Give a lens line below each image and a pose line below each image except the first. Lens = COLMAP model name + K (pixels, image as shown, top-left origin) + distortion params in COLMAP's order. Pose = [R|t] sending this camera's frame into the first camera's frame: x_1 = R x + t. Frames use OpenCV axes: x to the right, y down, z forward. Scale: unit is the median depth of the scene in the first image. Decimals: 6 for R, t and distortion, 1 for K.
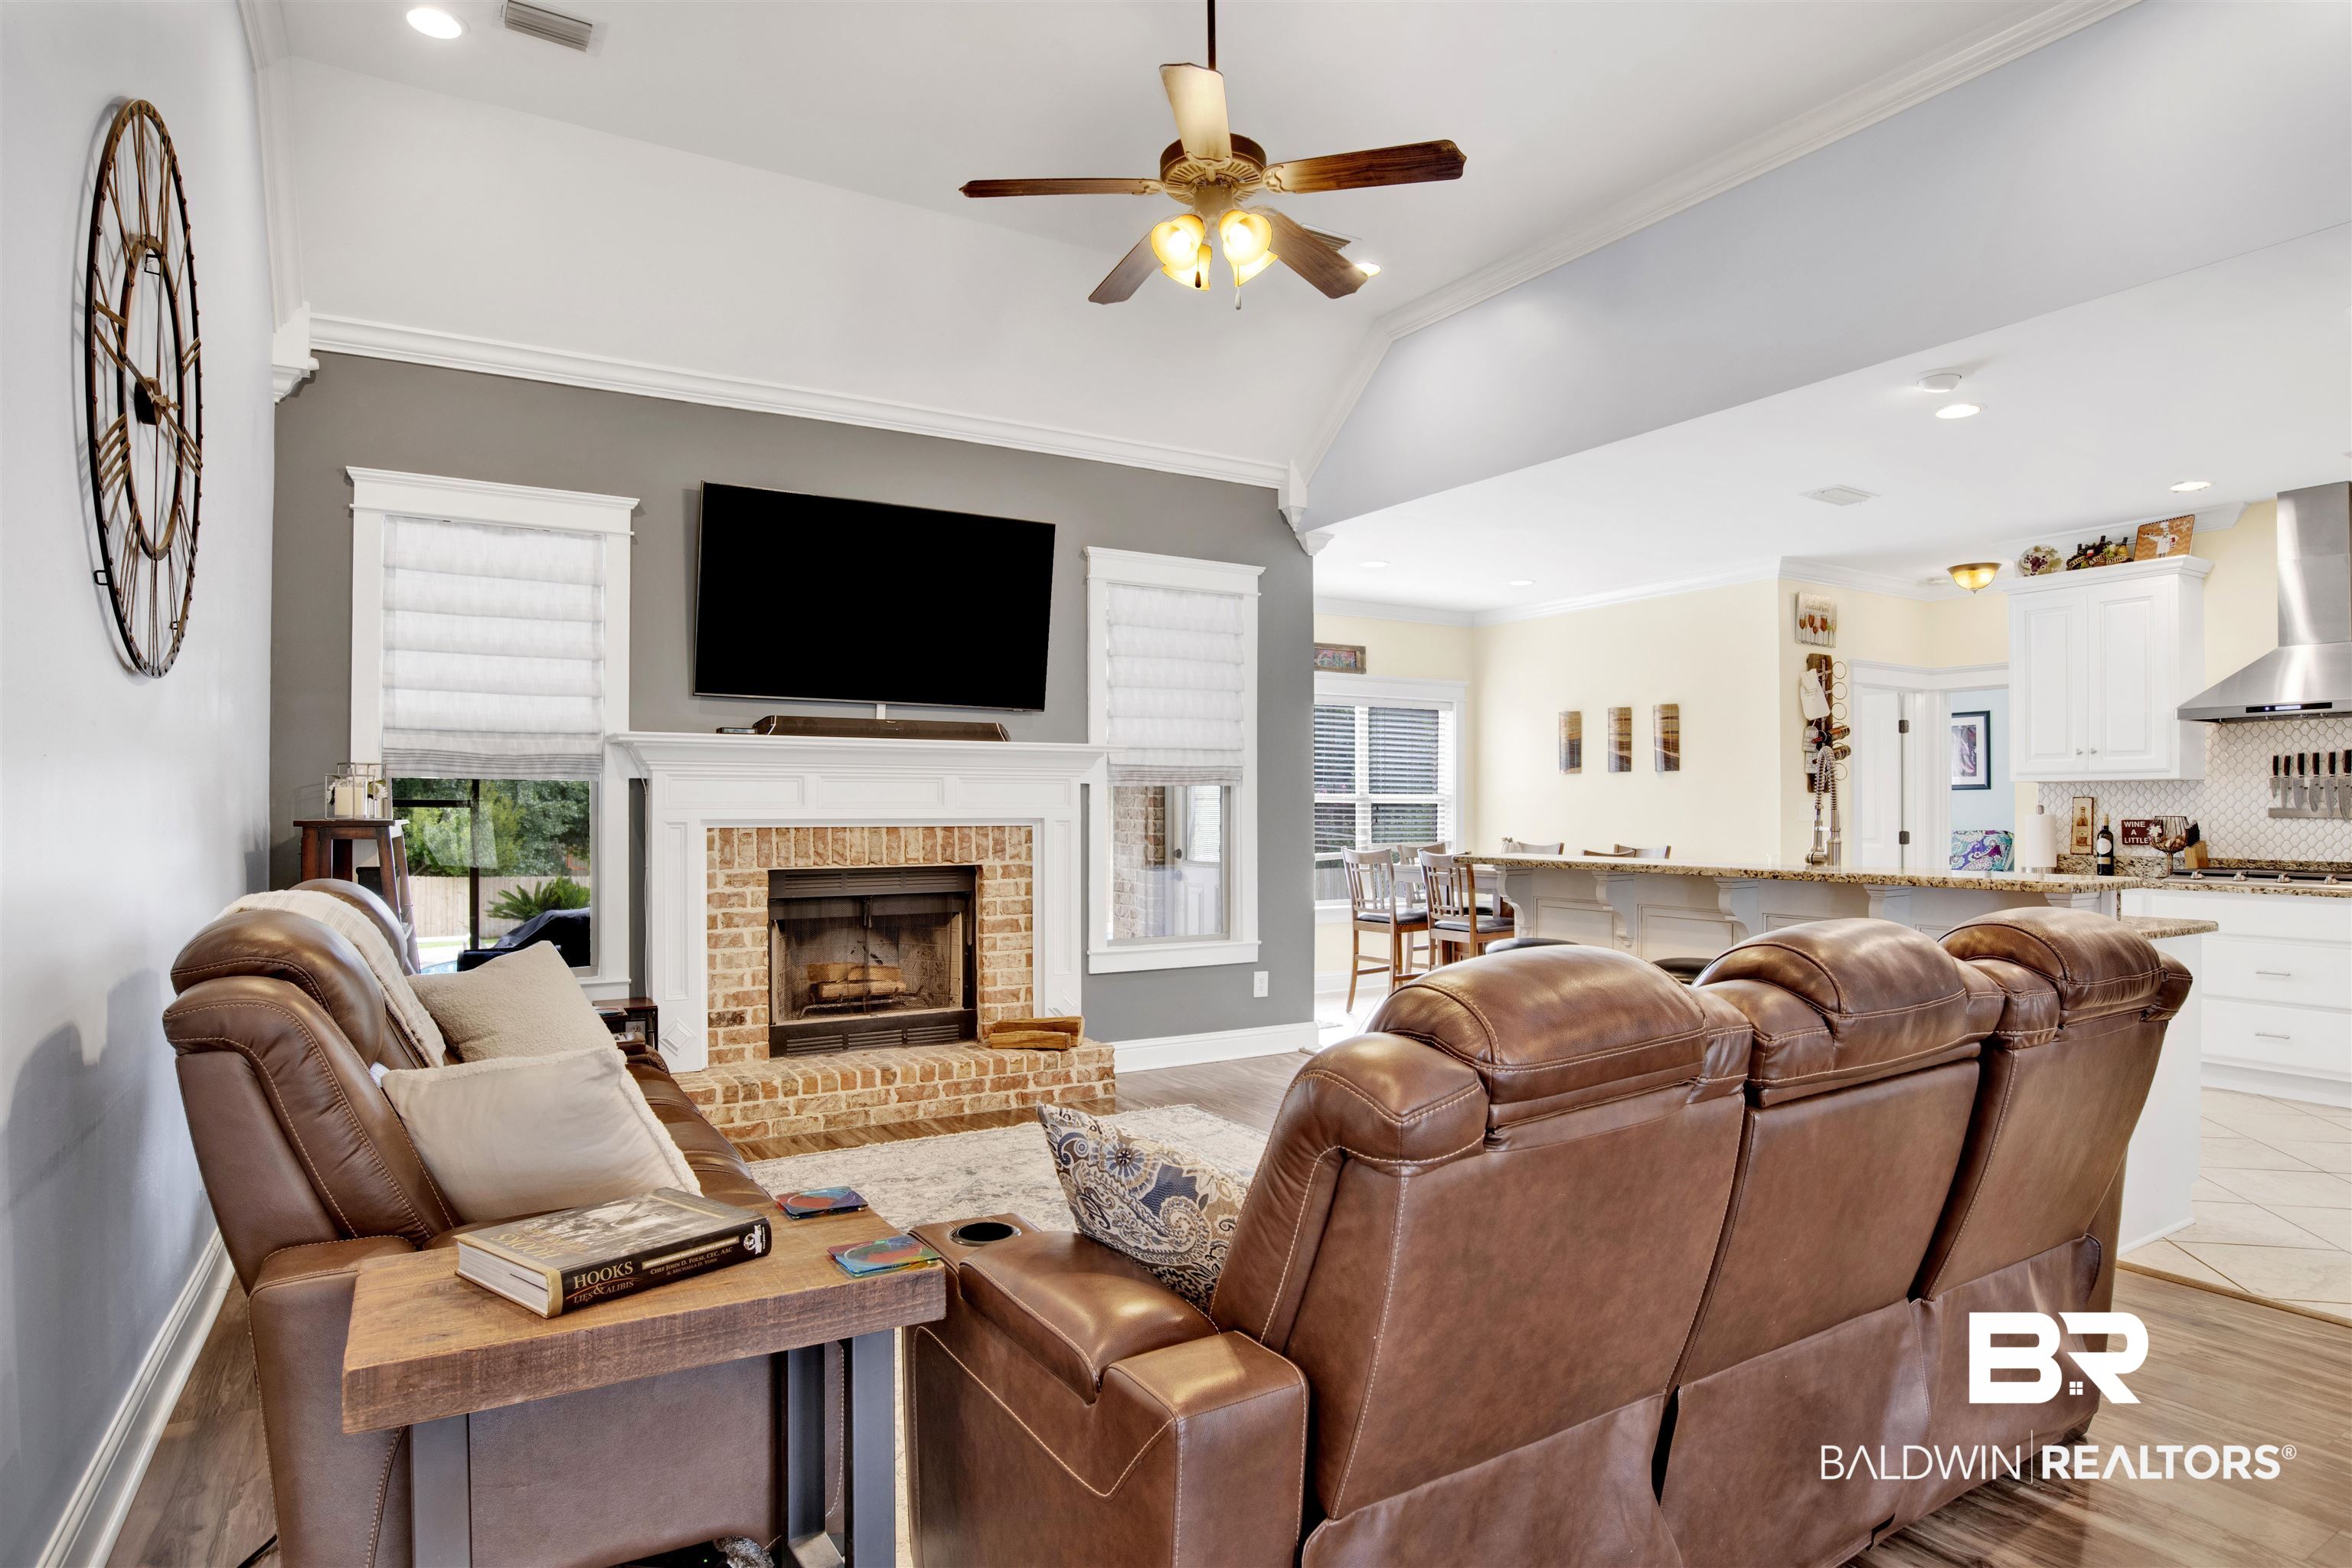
lens RADIAL K [[1287.9, 0, 1156.7], [0, 1287.9, 795.7], [0, 0, 1]] dist [-0.054336, 0.013263]
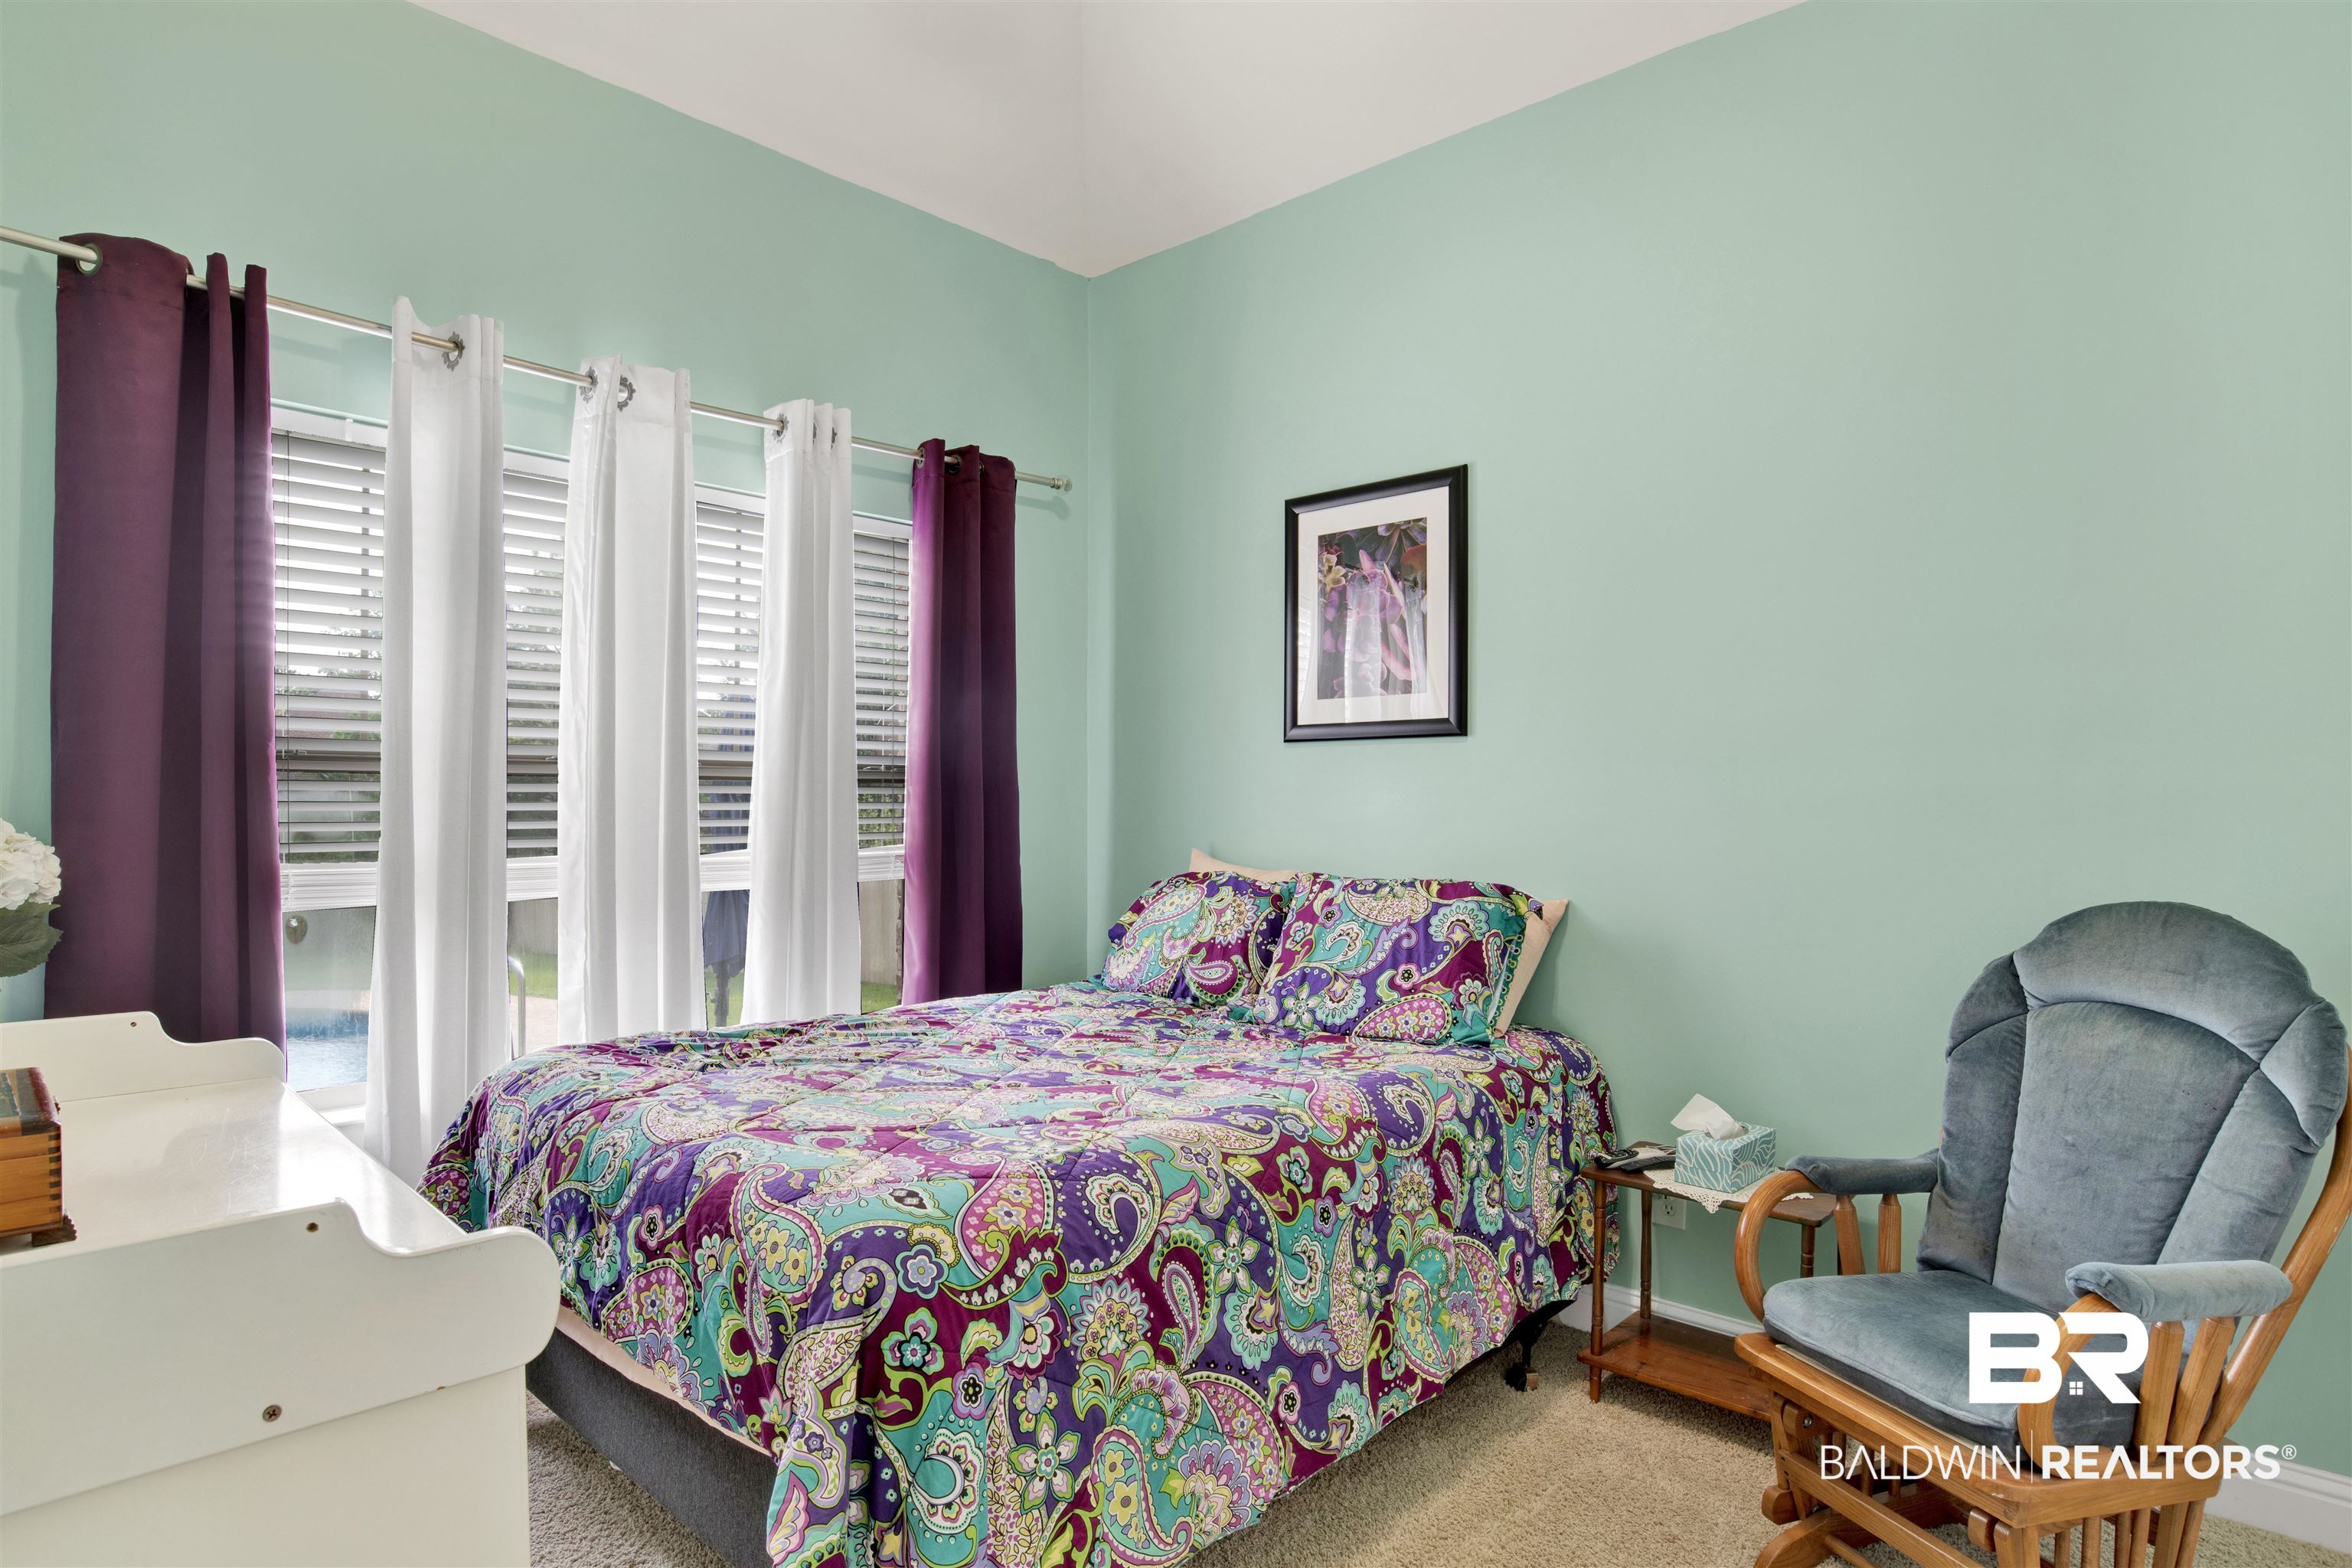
lens RADIAL K [[1287.9, 0, 1170.6], [0, 1287.9, 794.5], [0, 0, 1]] dist [-0.054336, 0.013263]
pose [[0.958708, 0.005205, 0.284346, 0.836192], [-0.007927, 0.999933, 0.008425, 0.010476], [-0.284283, -0.010331, 0.958685, 1.200536]]
